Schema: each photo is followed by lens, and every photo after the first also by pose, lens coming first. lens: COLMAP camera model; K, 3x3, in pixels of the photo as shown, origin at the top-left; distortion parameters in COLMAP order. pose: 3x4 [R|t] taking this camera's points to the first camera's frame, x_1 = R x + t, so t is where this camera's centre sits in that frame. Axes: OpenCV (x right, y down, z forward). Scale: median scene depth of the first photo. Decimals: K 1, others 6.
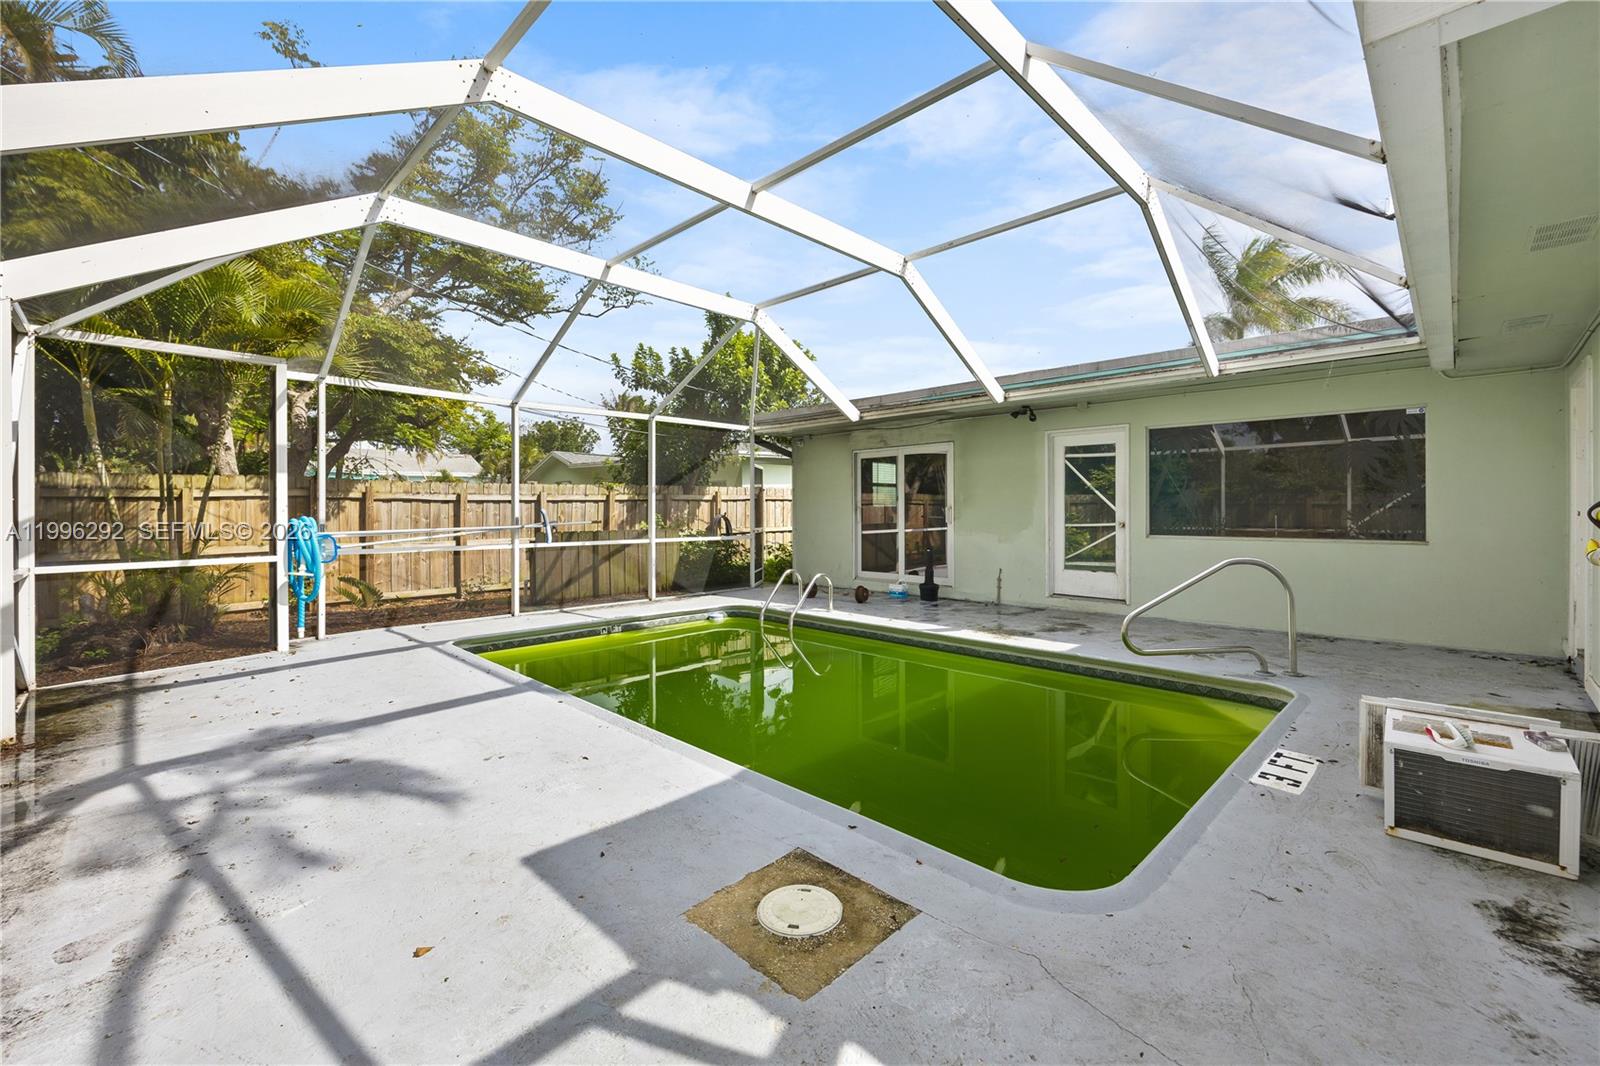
lens RADIAL K [[672.9, 0, 792.6], [0, 672.9, 517.0], [0, 0, 1]] dist [-0.001002, -0.000556]
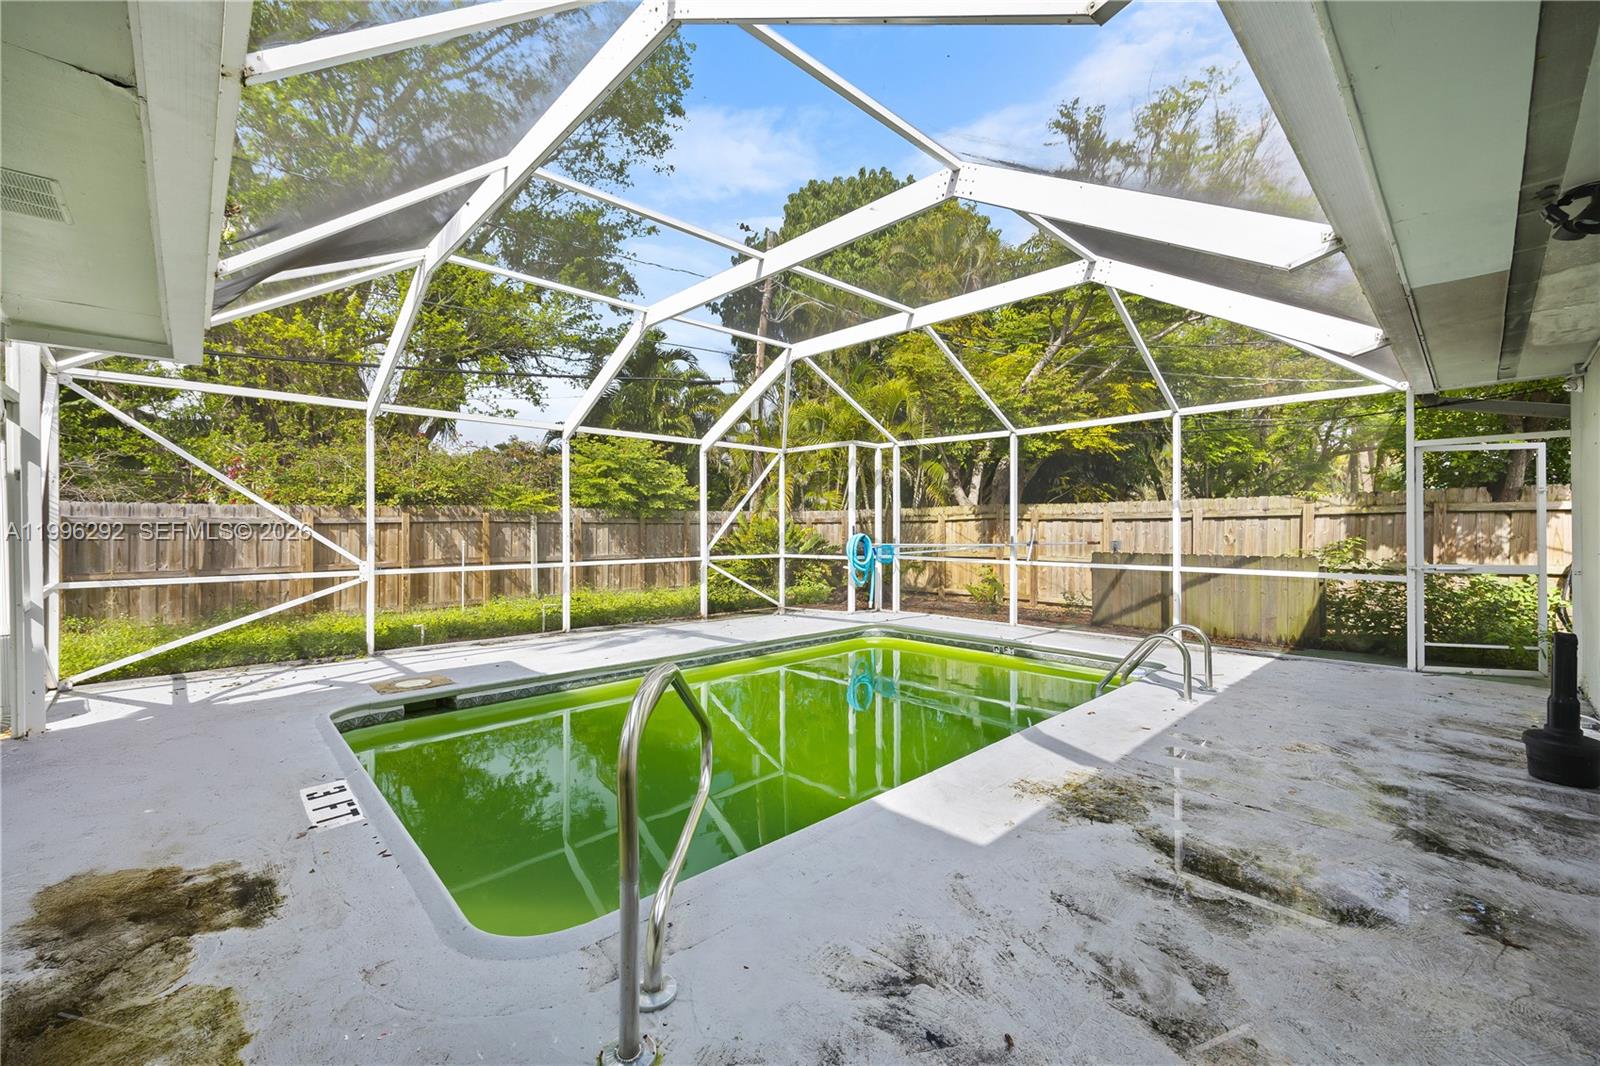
lens RADIAL K [[639.4, 0, 788.6], [0, 639.4, 526.2], [0, 0, 1]] dist [-0.005002, 0.000849]
pose [[-0.040295, 0.002478, -0.999185, 1.581082], [-0.007466, 0.999968, 0.002781, -0.039621], [0.999160, 0.007572, -0.040275, 1.640890]]
